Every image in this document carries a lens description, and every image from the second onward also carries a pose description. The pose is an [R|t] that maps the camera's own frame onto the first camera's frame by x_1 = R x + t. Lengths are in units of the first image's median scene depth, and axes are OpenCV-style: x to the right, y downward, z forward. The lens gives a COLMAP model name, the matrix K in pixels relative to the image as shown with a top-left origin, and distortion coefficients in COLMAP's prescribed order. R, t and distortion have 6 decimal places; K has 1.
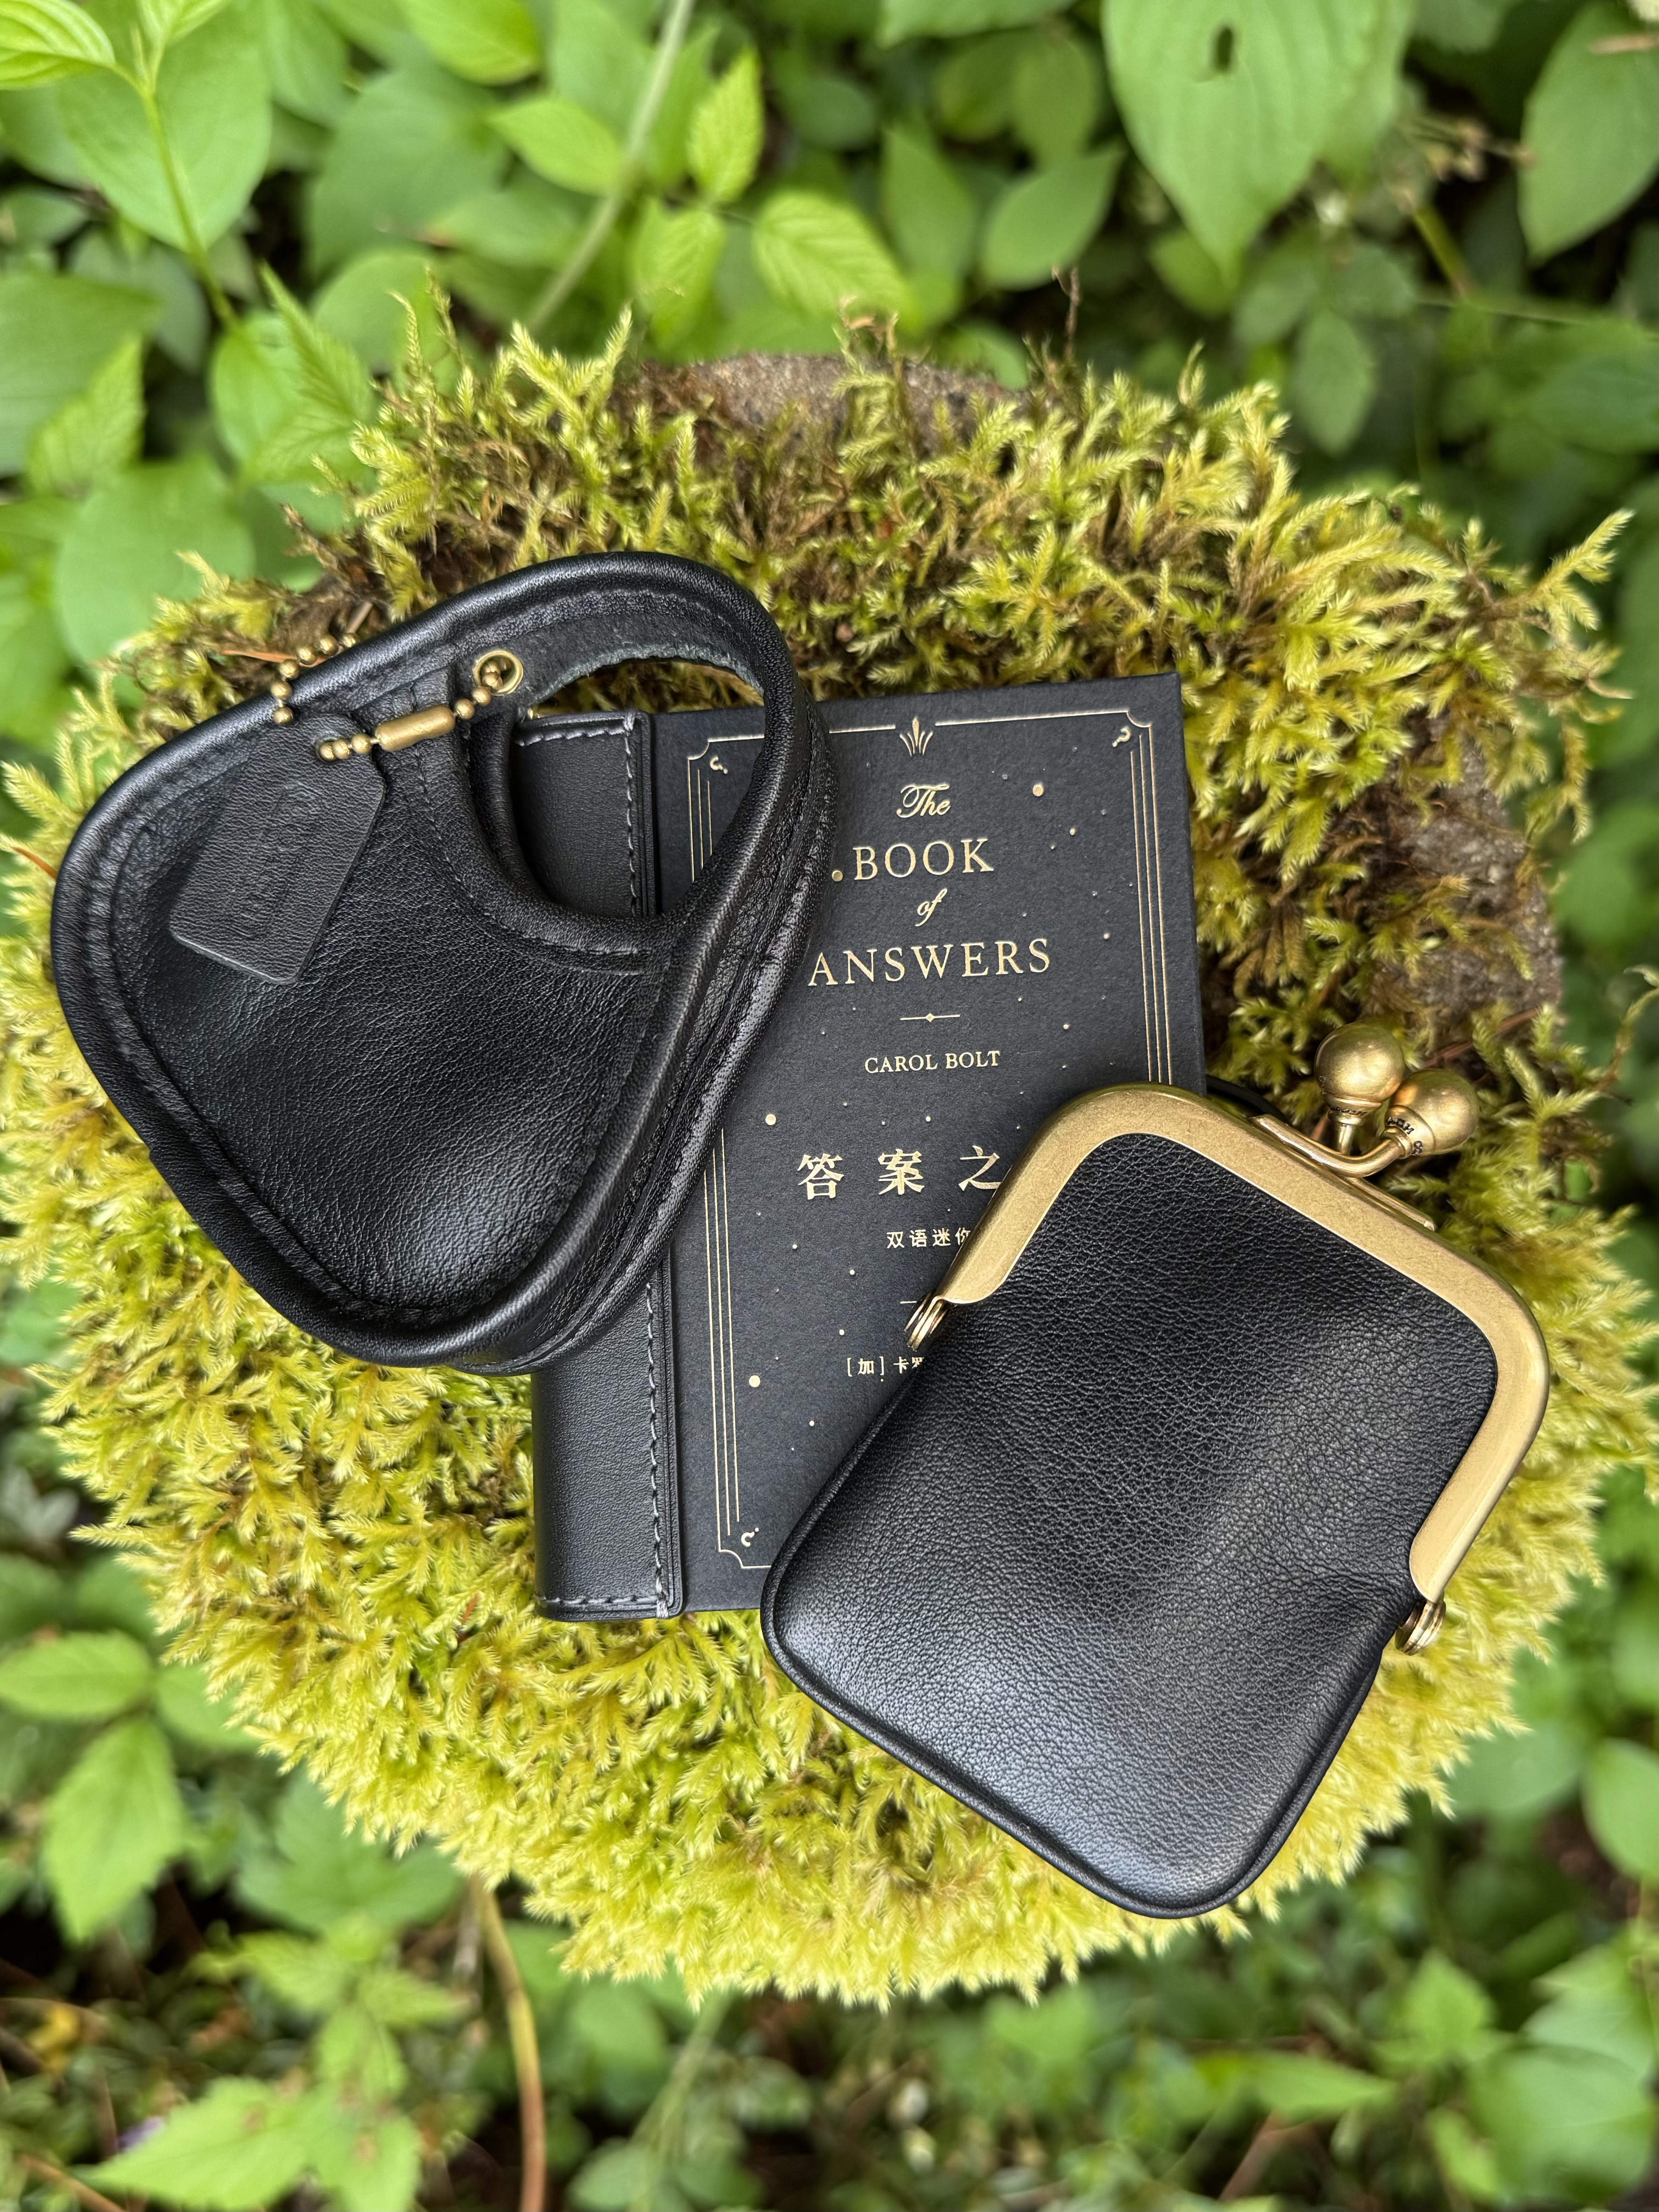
lens RADIAL K [[1762.8, 0, 825.6], [0, 1762.8, 1107.7], [0, 0, 1]] dist [0.004740, -0.013959]
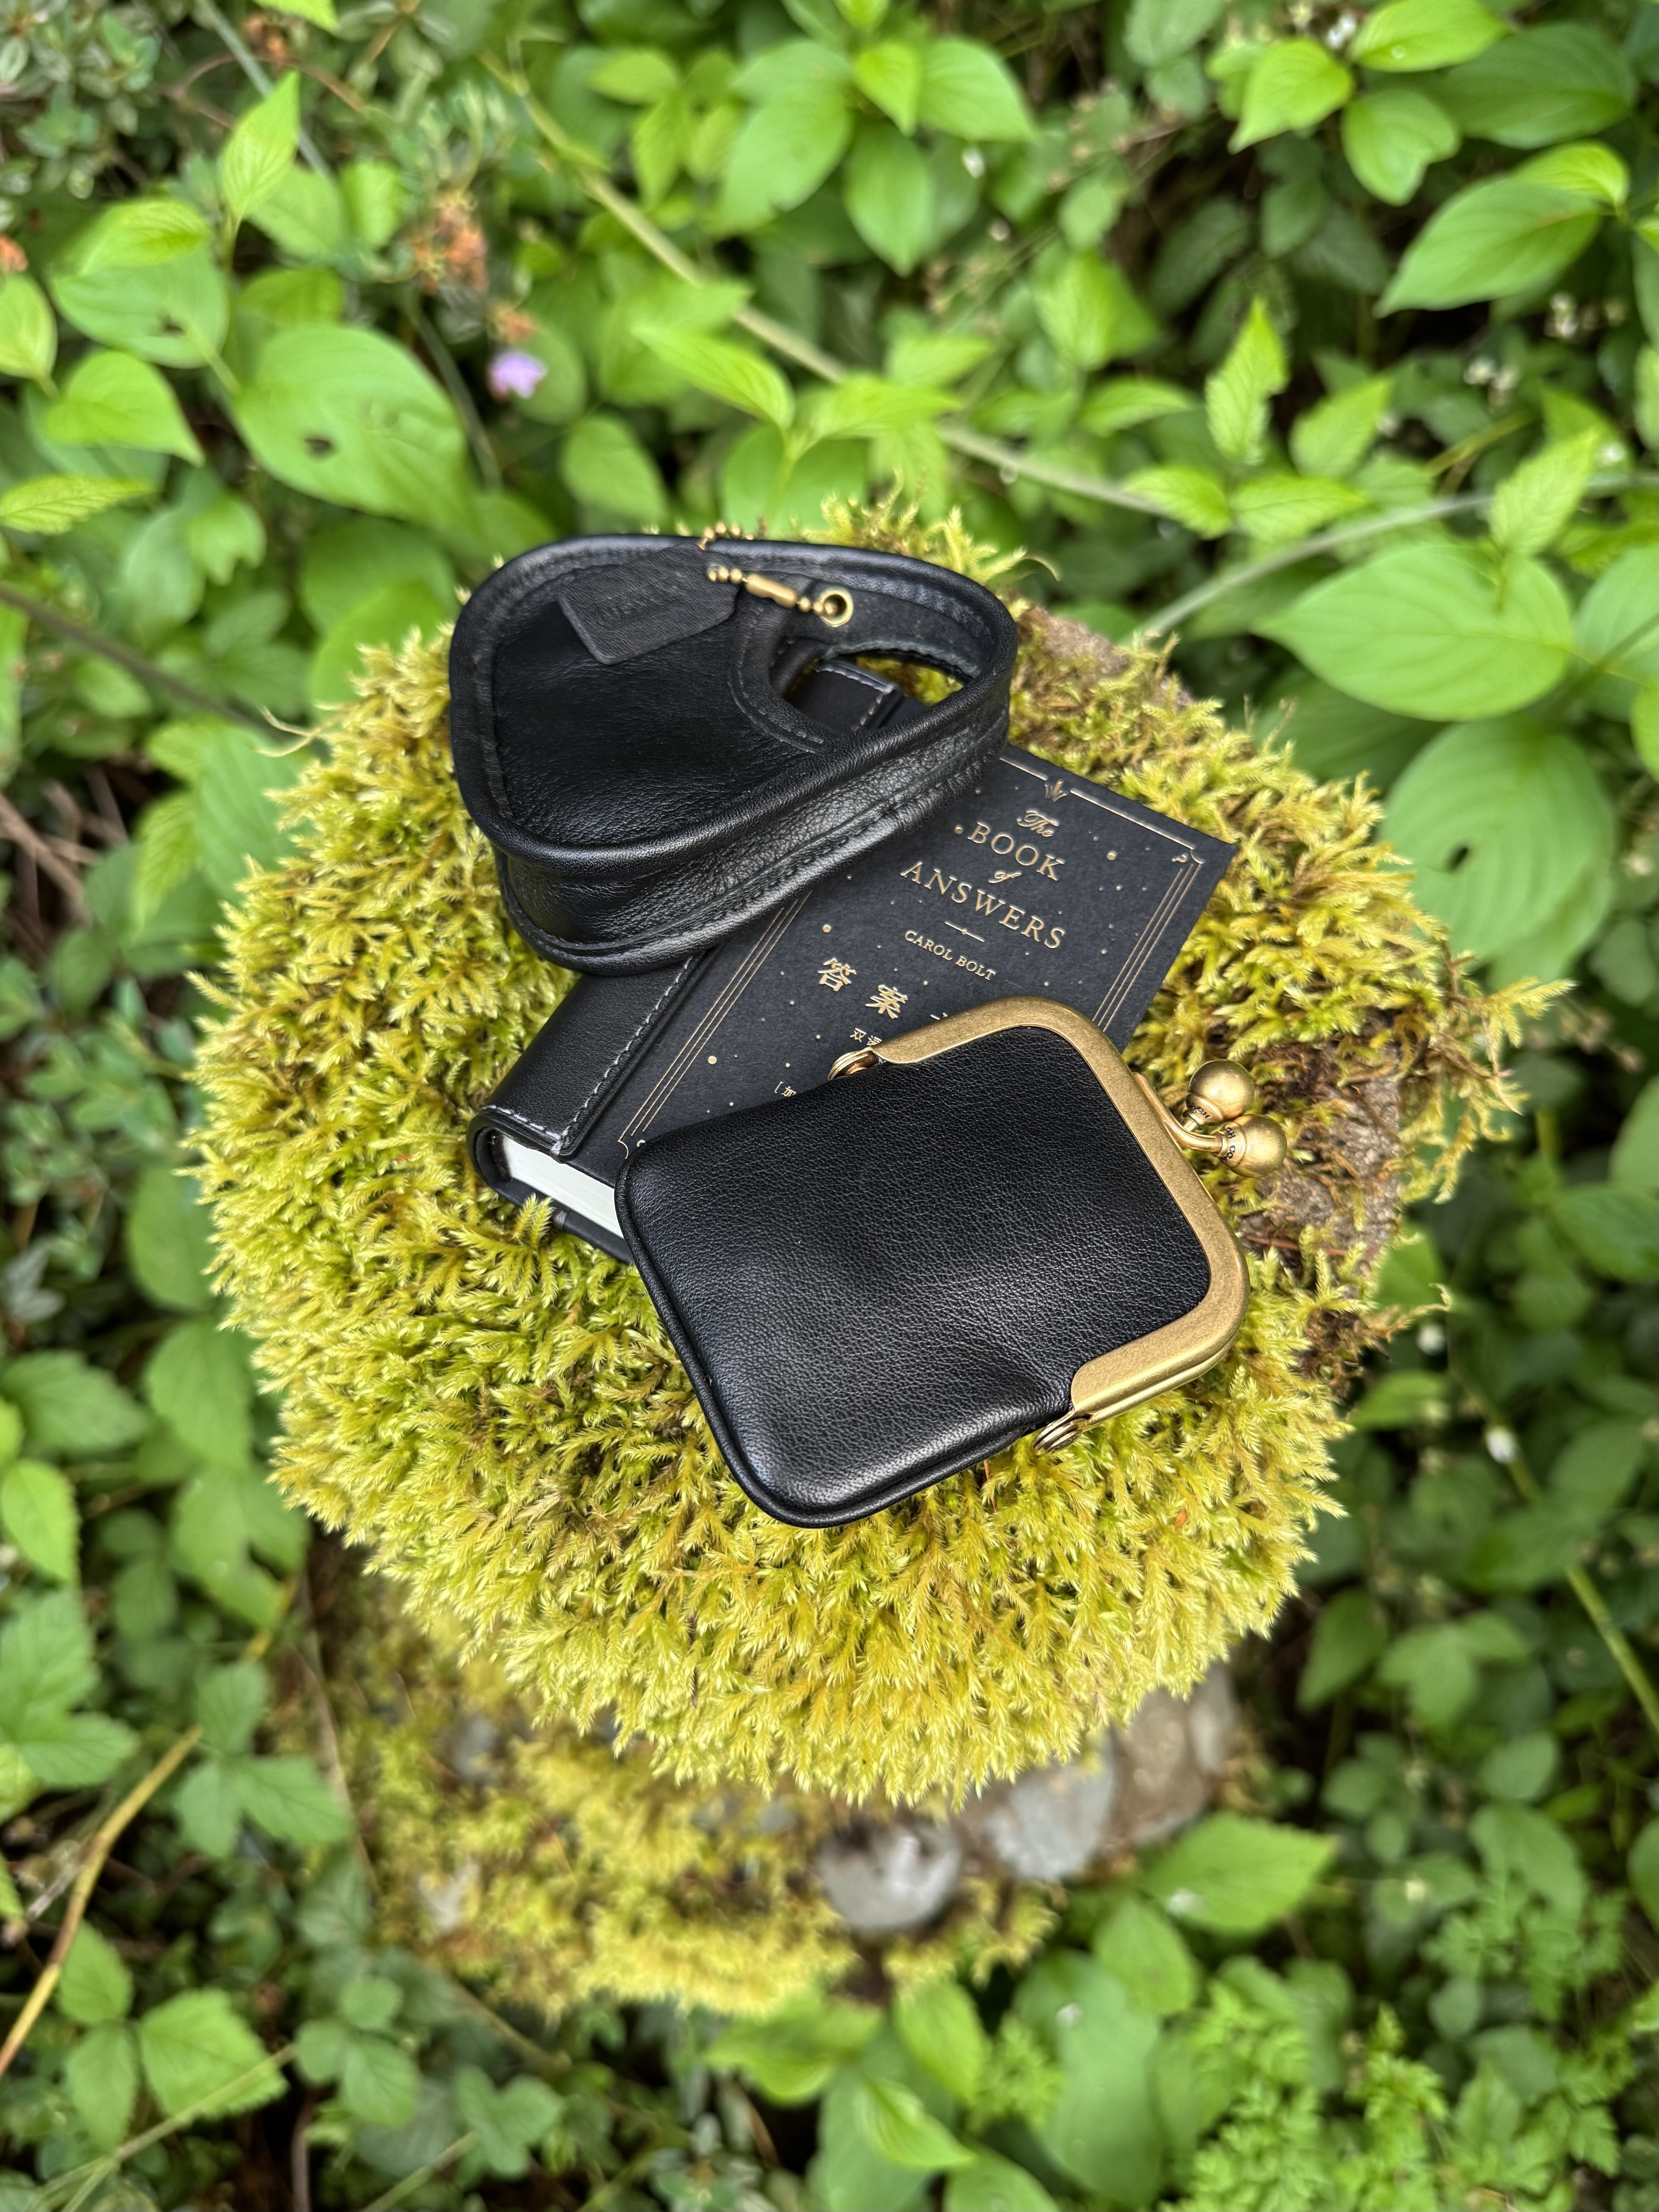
lens RADIAL K [[1532.6, 0, 834.1], [0, 1532.6, 1107.2], [0, 0, 1]] dist [0.001426, 0.001484]
pose [[0.840582, 0.527851, -0.121633, 0.180088], [-0.538218, 0.788516, -0.297598, 0.439566], [-0.061178, 0.315620, 0.946911, -0.080336]]
